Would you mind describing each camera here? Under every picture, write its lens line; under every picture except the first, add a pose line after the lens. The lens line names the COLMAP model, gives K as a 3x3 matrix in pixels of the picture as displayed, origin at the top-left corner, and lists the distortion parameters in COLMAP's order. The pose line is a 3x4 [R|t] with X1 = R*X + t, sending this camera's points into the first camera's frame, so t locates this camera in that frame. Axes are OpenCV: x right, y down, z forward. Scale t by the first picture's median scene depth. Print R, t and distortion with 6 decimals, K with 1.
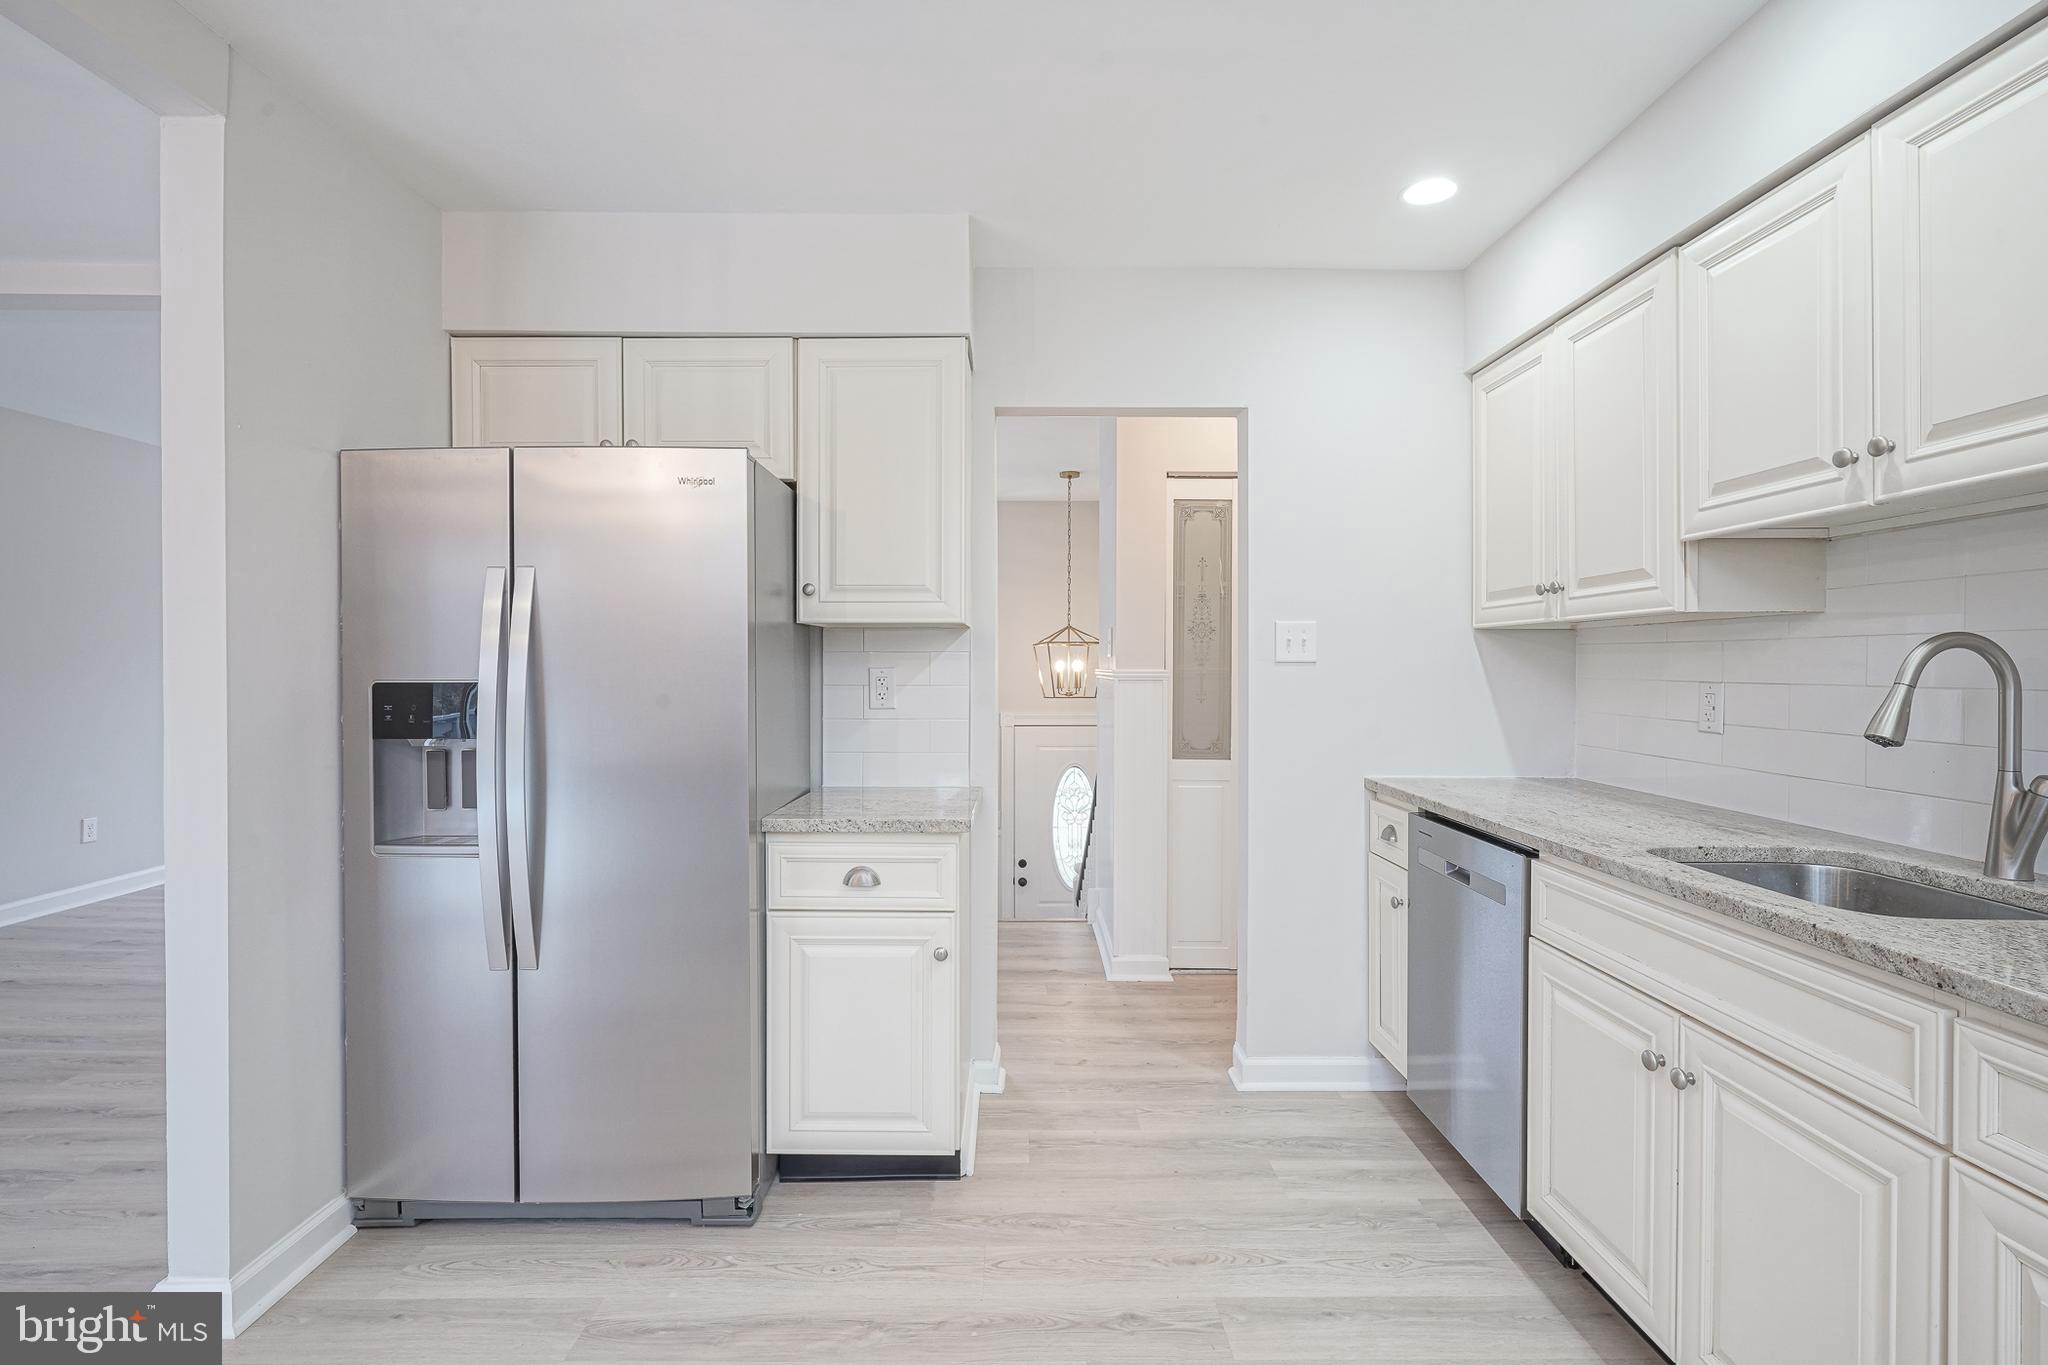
lens RADIAL K [[996.2, 0, 998.3], [0, 996.2, 674.4], [0, 0, 1]] dist [-0.007339, 0.003358]
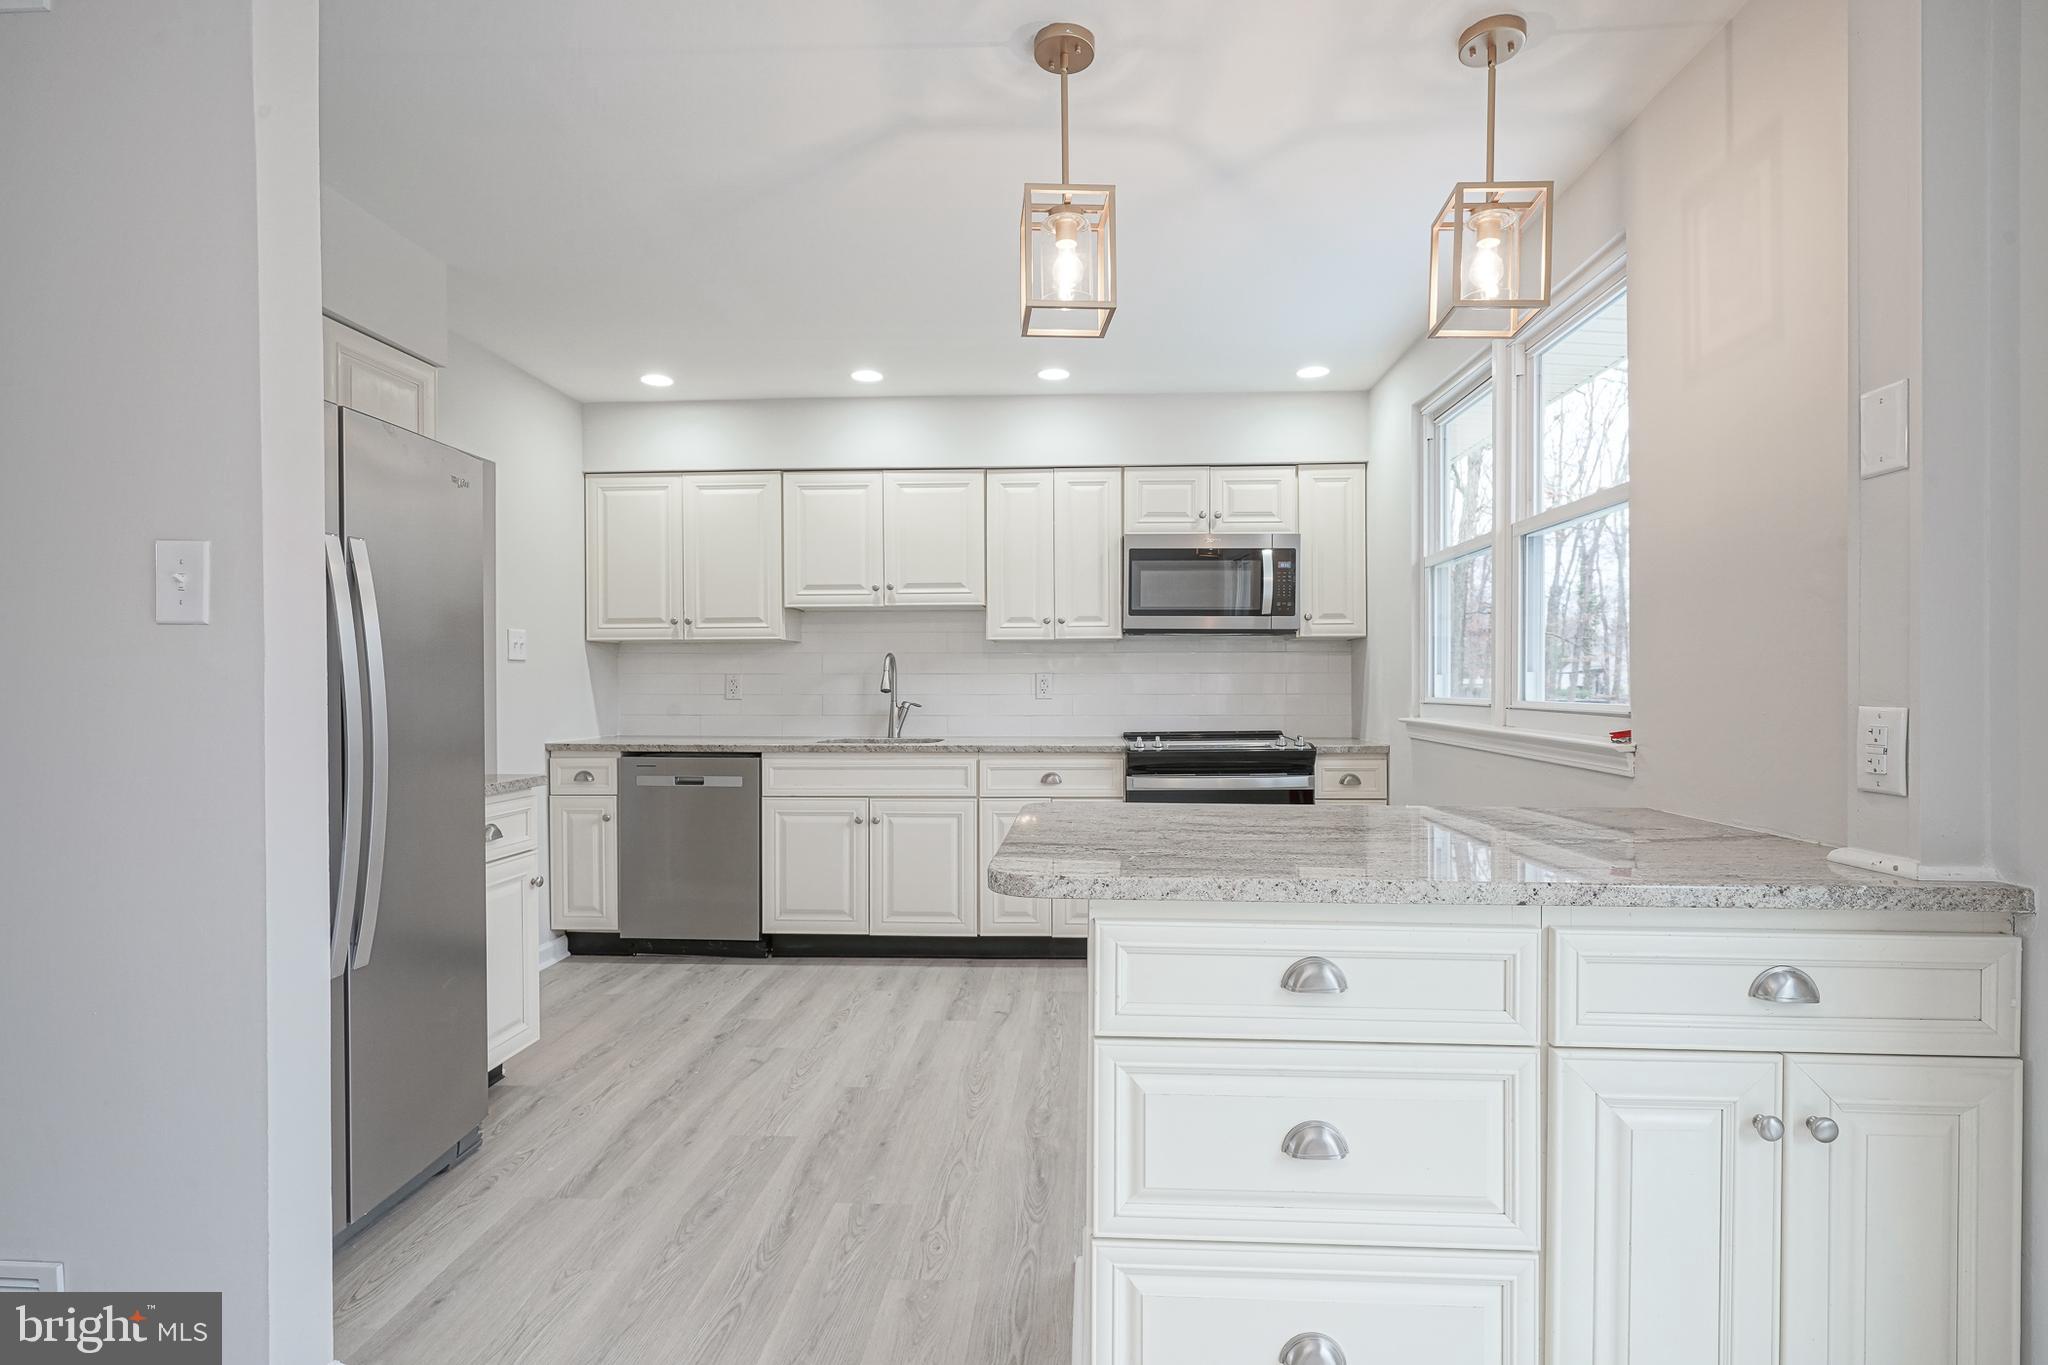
lens RADIAL K [[996.2, 0, 1078.8], [0, 996.2, 678.8], [0, 0, 1]] dist [-0.007339, 0.003358]
pose [[0.014266, 0.003645, 0.999892, -1.318514], [0.011281, 0.999929, -0.003806, 0.033808], [-0.999835, 0.011334, 0.014224, 0.287066]]
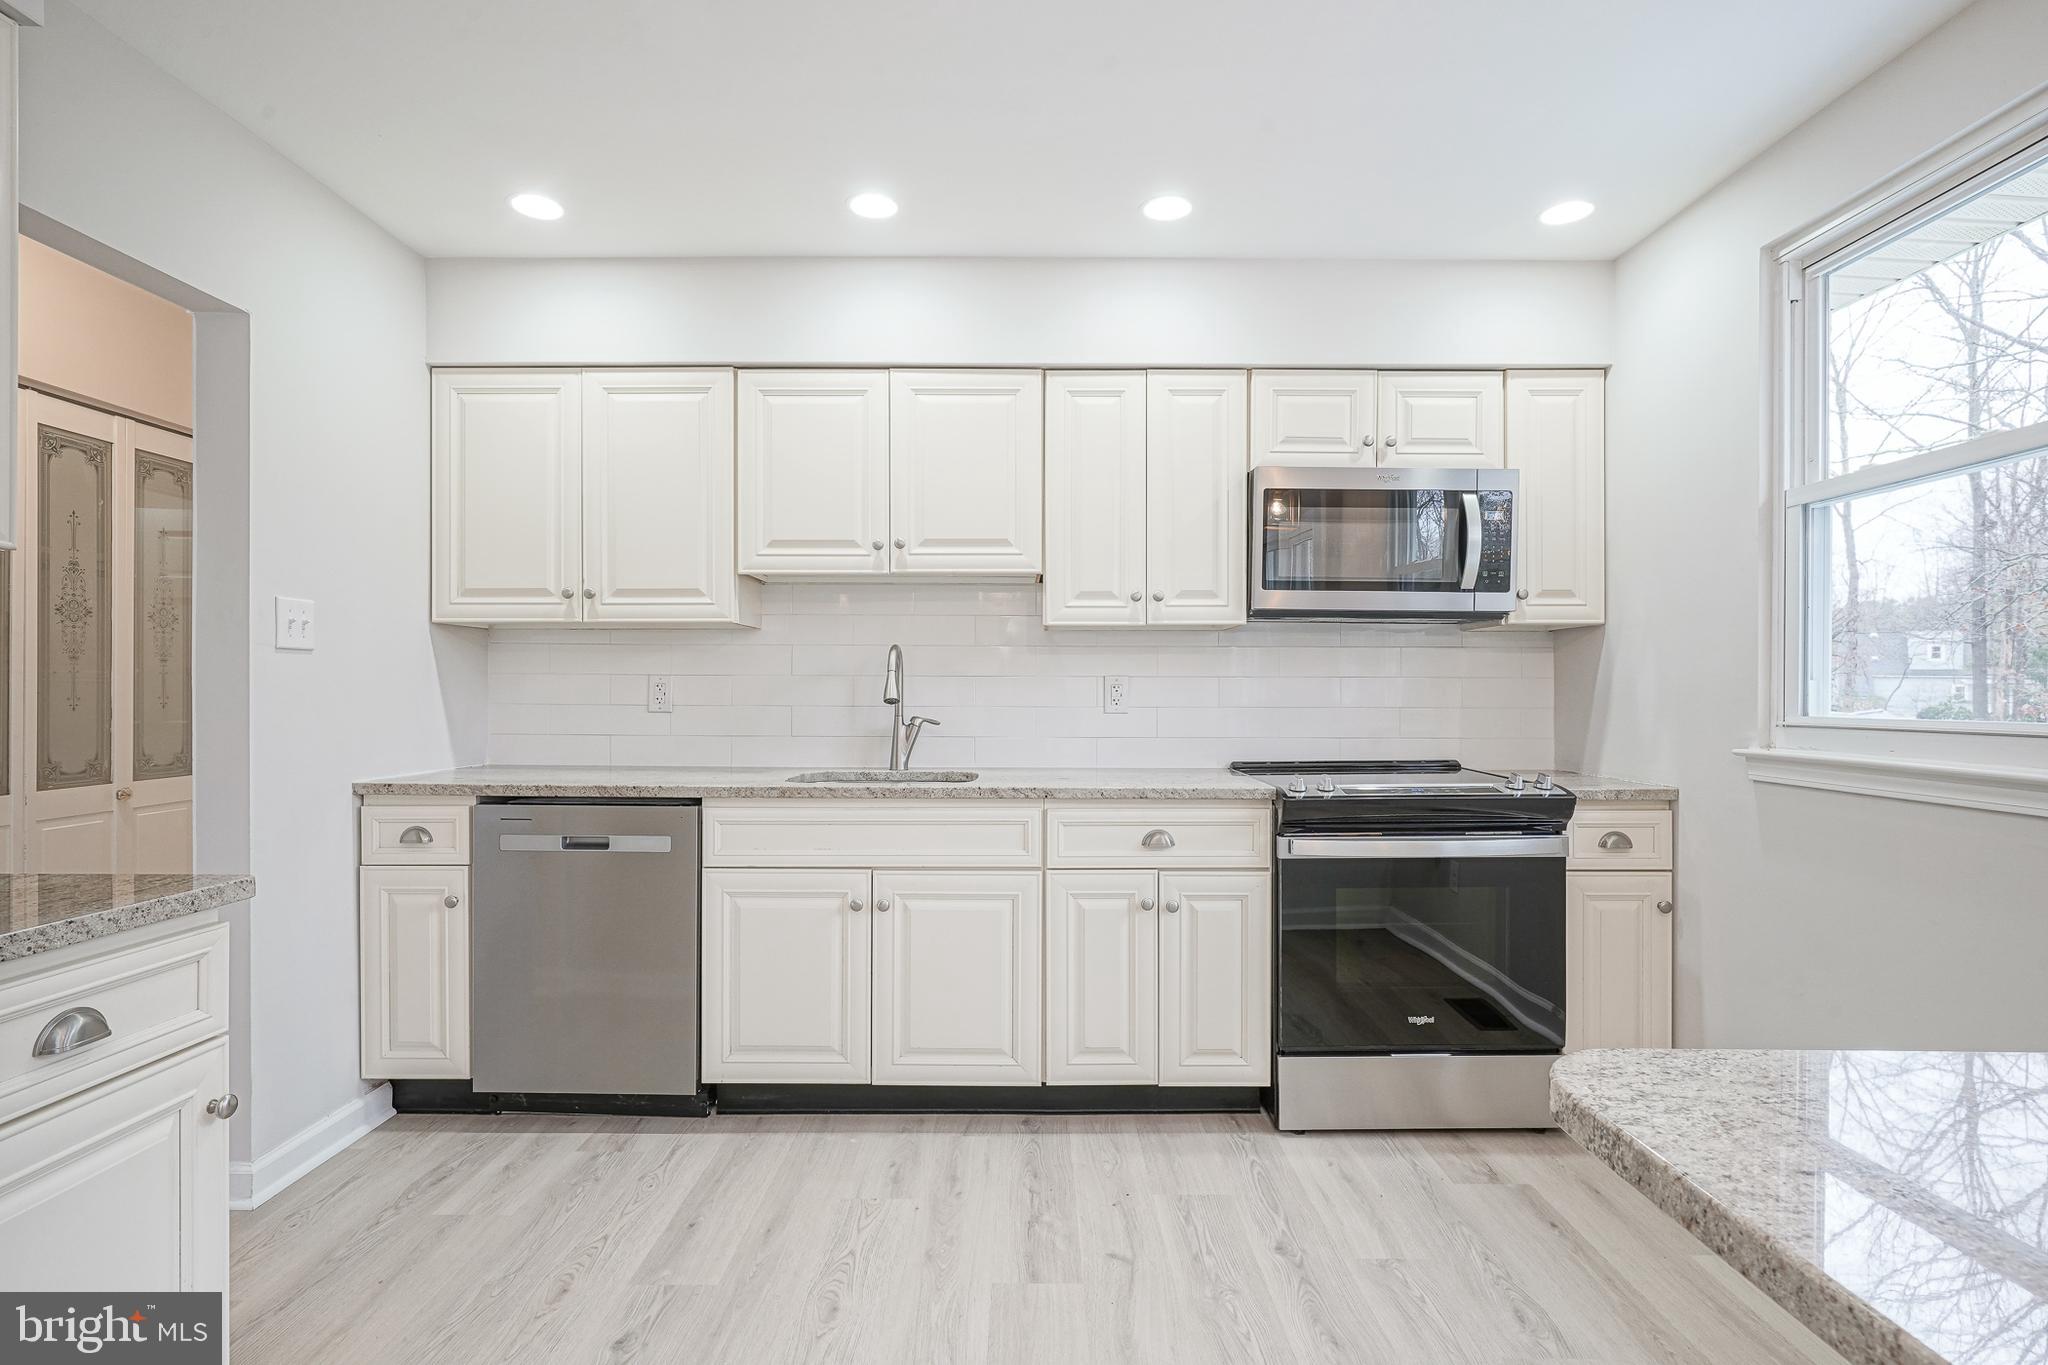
lens RADIAL K [[996.2, 0, 1057.8], [0, 996.2, 684.5], [0, 0, 1]] dist [-0.007339, 0.003358]
pose [[-0.022233, 0.003869, 0.999745, -0.674437], [0.006483, 0.999972, -0.003726, 0.030508], [-0.999732, 0.006399, -0.022258, 0.505195]]
